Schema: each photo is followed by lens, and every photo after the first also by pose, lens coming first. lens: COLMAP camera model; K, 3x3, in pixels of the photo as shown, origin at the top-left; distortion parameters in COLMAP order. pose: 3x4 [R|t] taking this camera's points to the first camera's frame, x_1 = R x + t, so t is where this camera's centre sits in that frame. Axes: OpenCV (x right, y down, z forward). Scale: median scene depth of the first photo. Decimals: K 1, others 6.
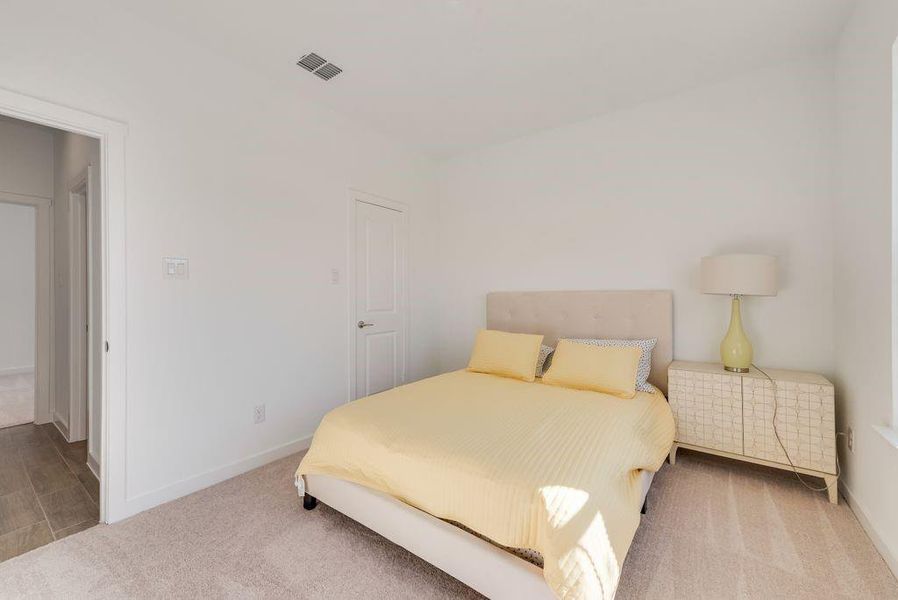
lens RADIAL K [[356.5, 0, 447.2], [0, 356.5, 295.4], [0, 0, 1]] dist [0.010247, -0.000382]
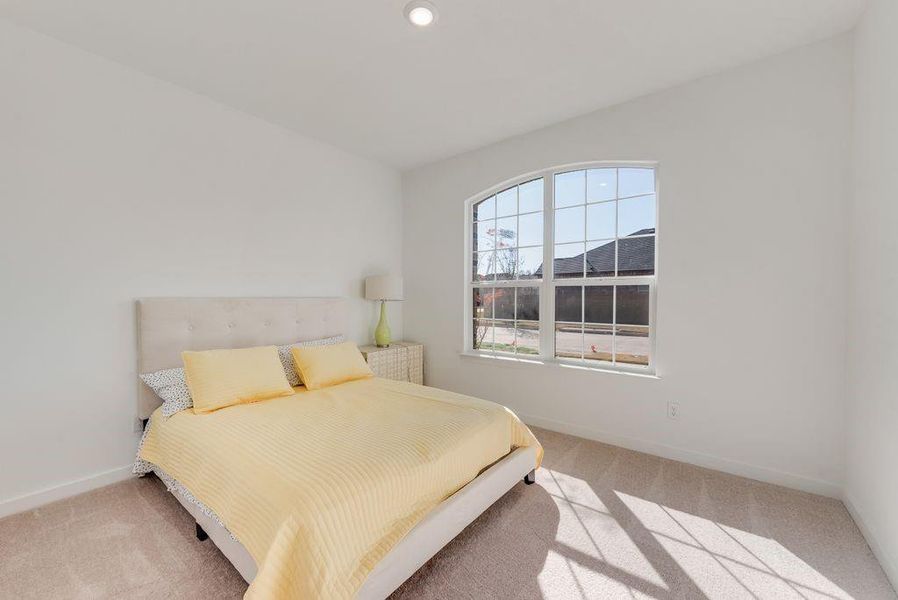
lens RADIAL K [[356.5, 0, 447.2], [0, 356.5, 295.4], [0, 0, 1]] dist [0.010247, -0.000382]
pose [[0.031959, 0.005303, 0.999475, -0.804040], [0.002502, 0.999982, -0.005385, -0.016016], [-0.999486, 0.002673, 0.031945, 0.648473]]
